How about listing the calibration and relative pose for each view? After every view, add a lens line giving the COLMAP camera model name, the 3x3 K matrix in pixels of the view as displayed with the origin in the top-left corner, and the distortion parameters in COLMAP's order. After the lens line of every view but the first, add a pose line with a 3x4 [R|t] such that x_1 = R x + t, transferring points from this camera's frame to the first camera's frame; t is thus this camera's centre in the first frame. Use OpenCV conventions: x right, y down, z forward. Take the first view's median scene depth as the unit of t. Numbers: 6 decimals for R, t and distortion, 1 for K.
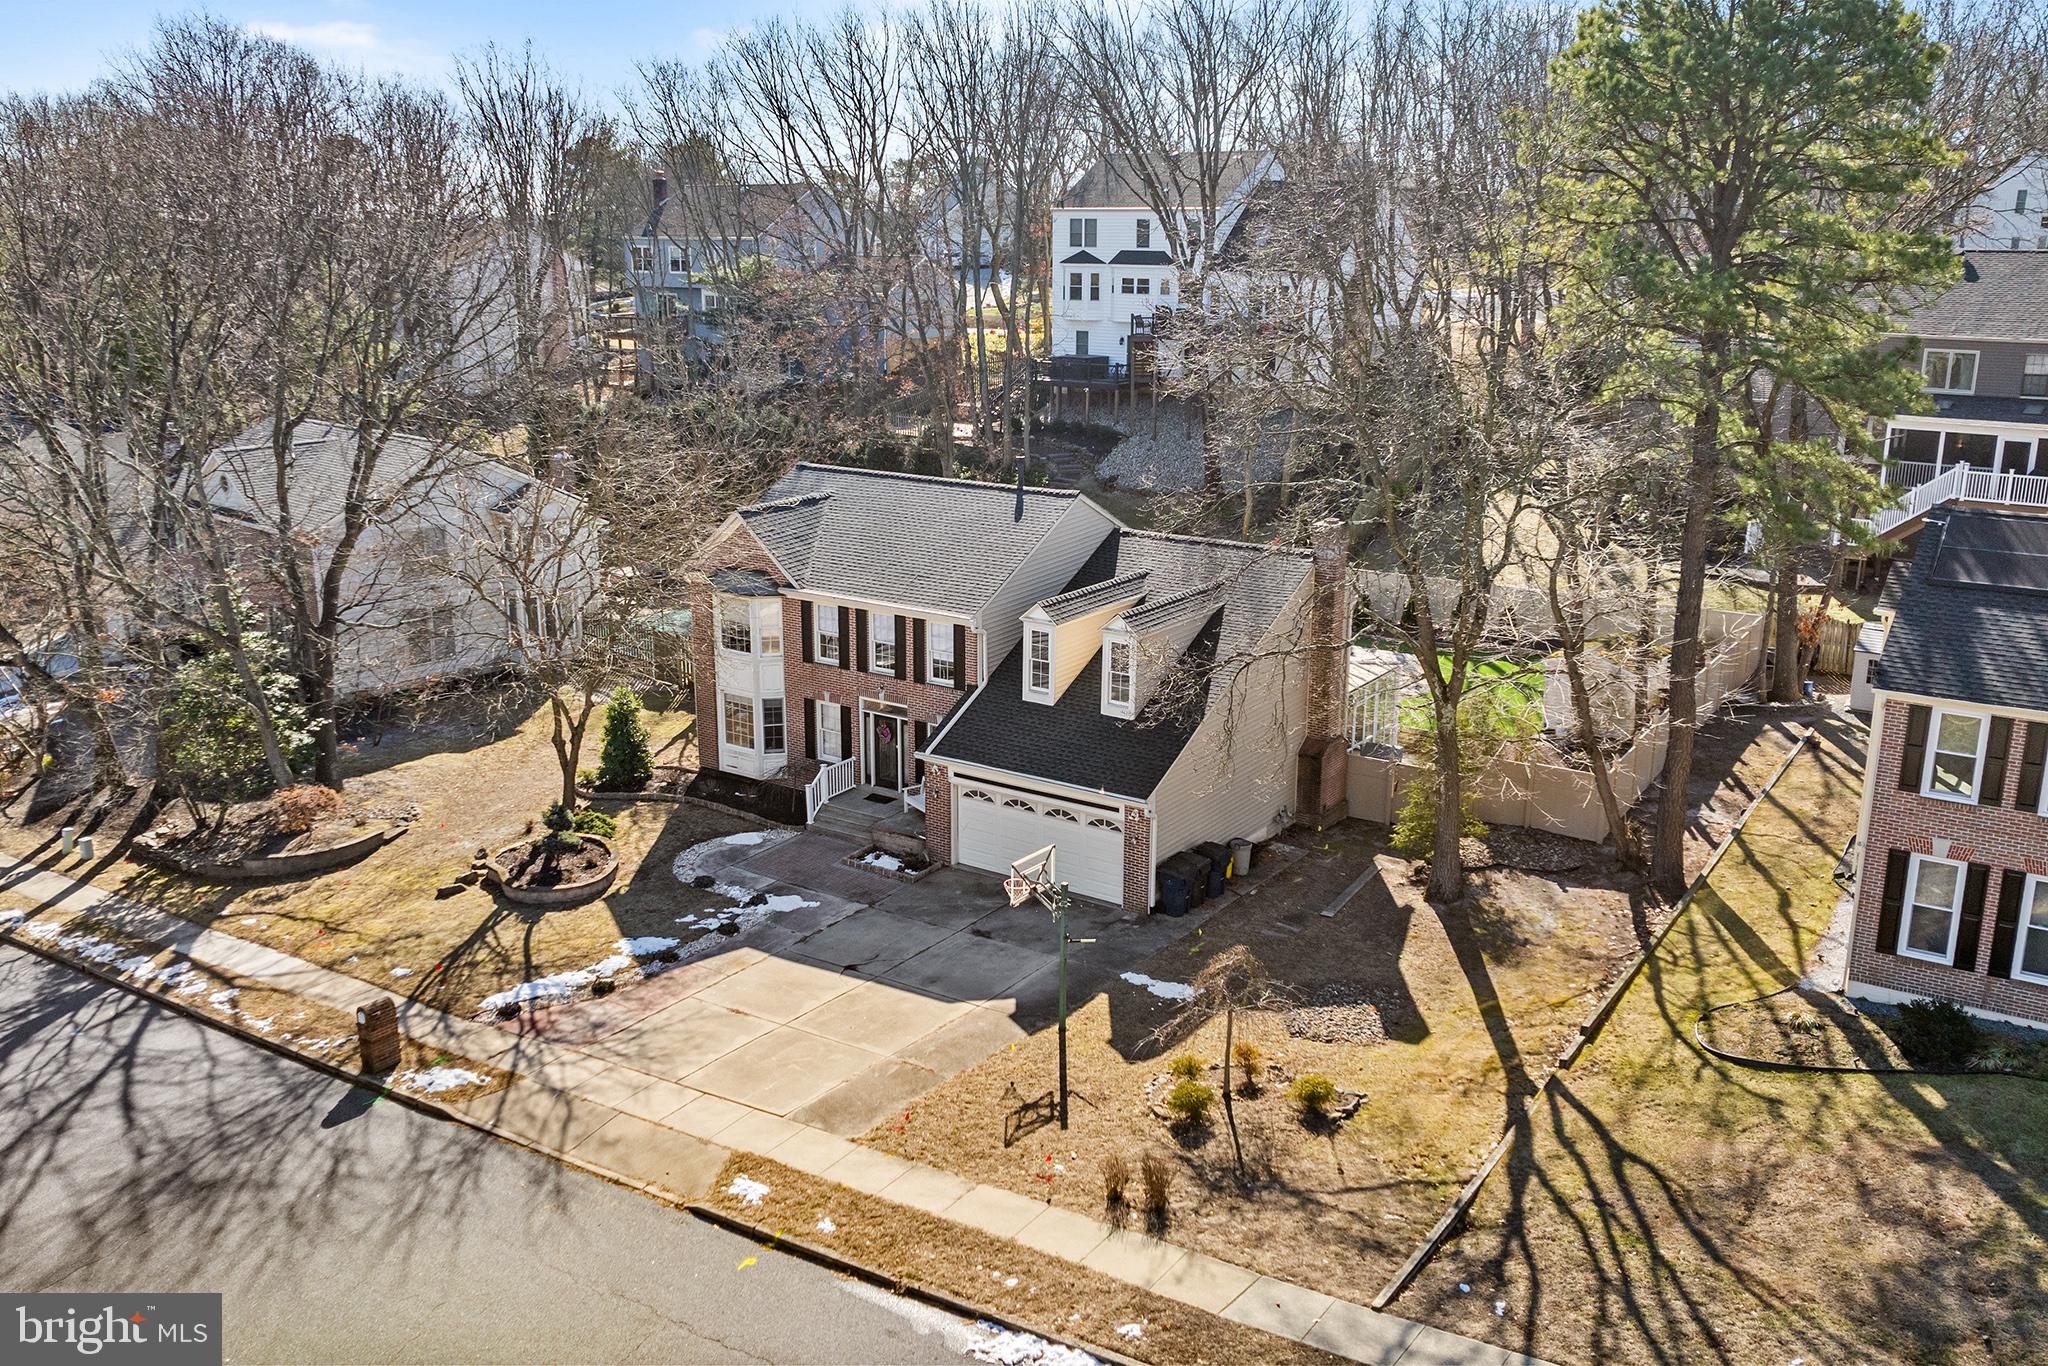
lens RADIAL K [[1745.5, 0, 1024.0], [0, 1745.5, 683.0], [0, 0, 1]] dist [-0.026044, -0.005923]
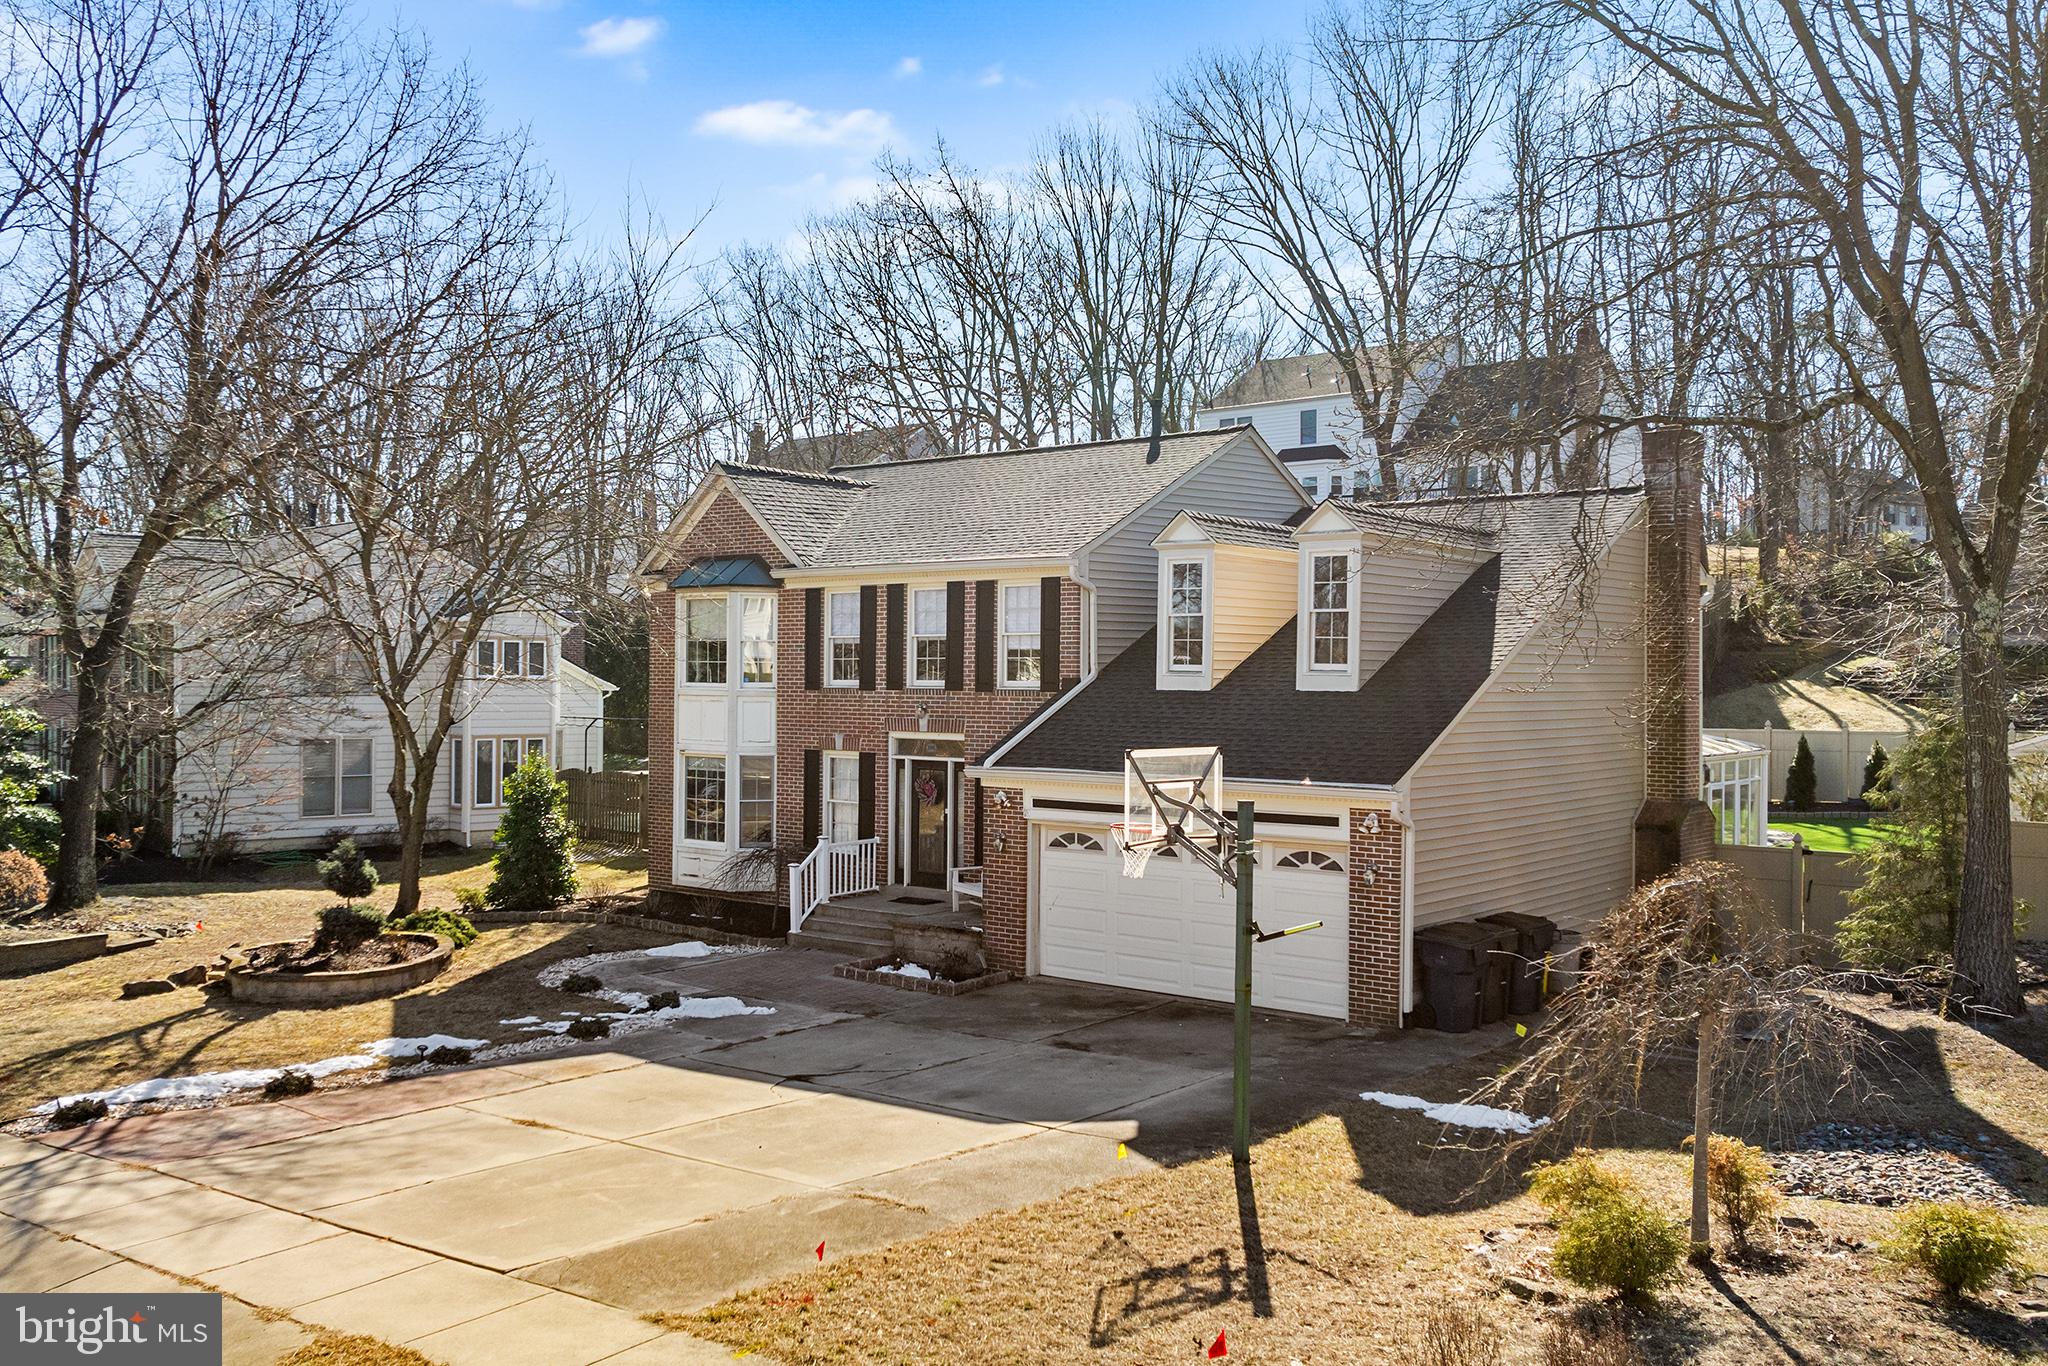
lens RADIAL K [[1745.5, 0, 1024.0], [0, 1745.5, 683.0], [0, 0, 1]] dist [-0.026044, -0.005923]
pose [[0.996737, 0.005504, -0.080532, 0.001947], [-0.026248, 0.965553, -0.258879, 0.161992], [0.076333, 0.260148, 0.962547, 0.451860]]
